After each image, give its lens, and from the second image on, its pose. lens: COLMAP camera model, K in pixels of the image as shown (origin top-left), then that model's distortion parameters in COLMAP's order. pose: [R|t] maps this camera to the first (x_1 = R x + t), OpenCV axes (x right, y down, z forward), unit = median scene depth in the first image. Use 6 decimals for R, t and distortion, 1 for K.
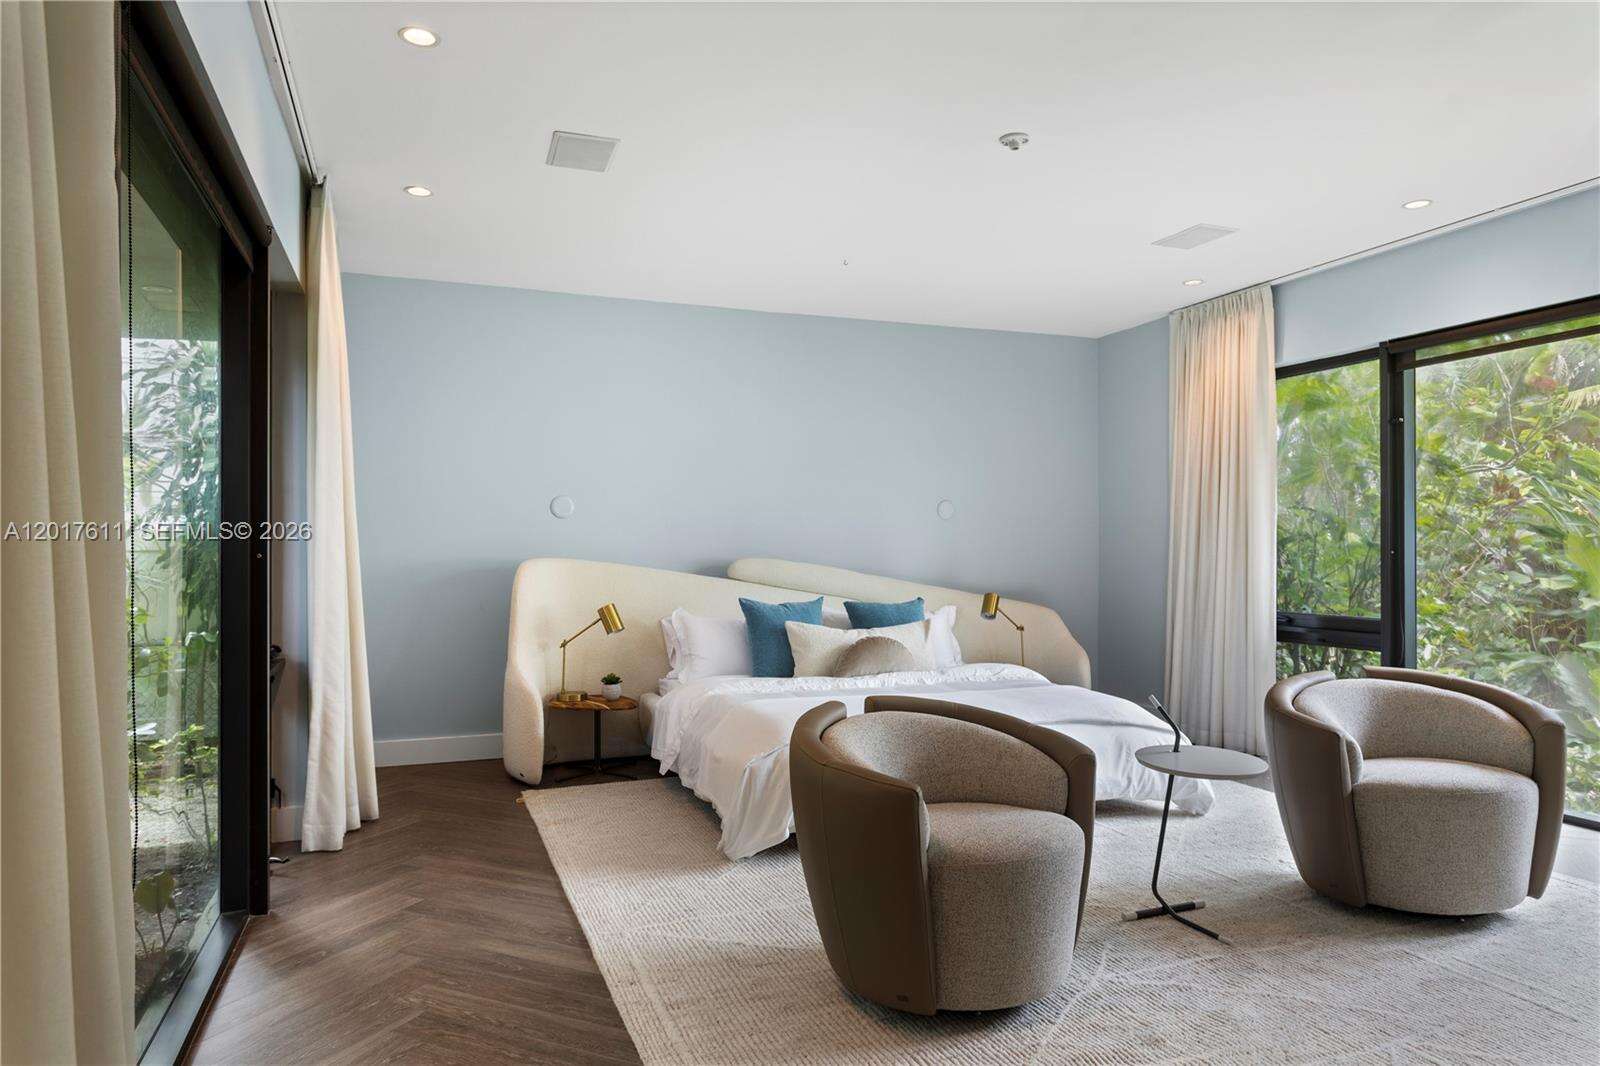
lens RADIAL K [[989.5, 0, 800.0], [0, 989.5, 533.0], [0, 0, 1]] dist [-0.002251, -0.000668]
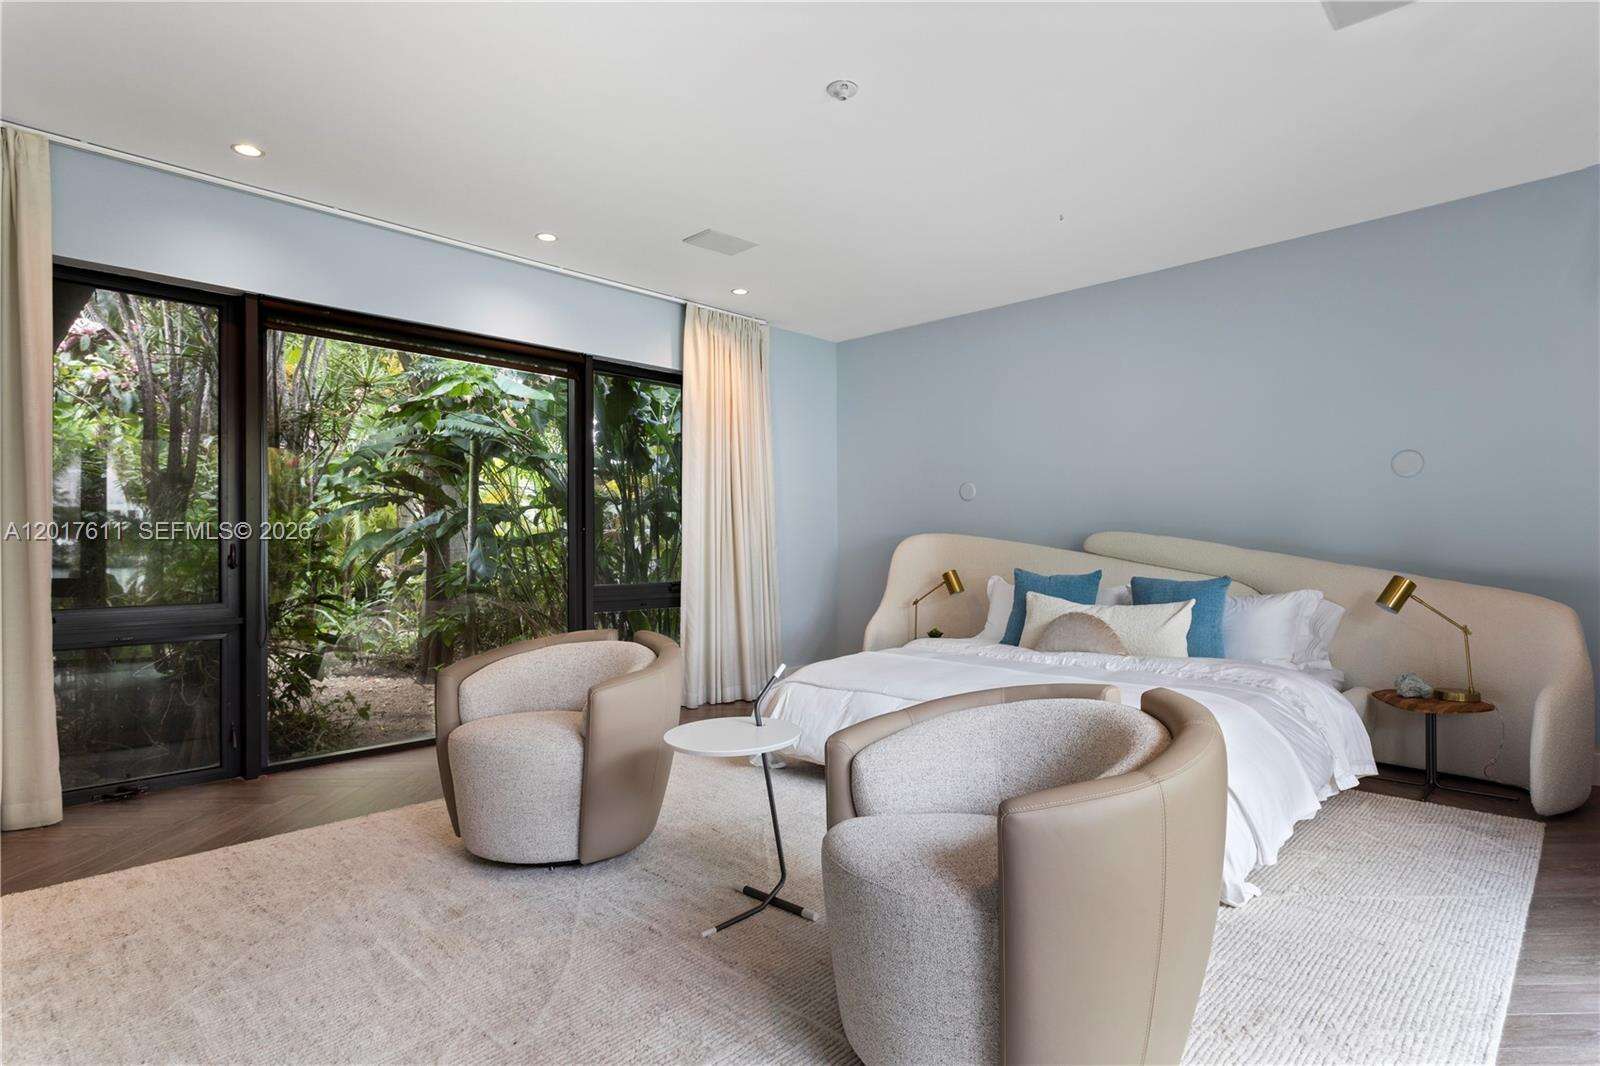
lens RADIAL K [[841.0, 0, 800.0], [0, 841.0, 533.0], [0, 0, 1]] dist [0.000731, 0.000030]
pose [[0.420128, -0.017195, -0.907302, 0.634995], [0.022015, 0.999719, -0.008753, 0.030506], [0.907198, -0.016297, 0.420388, 0.412098]]
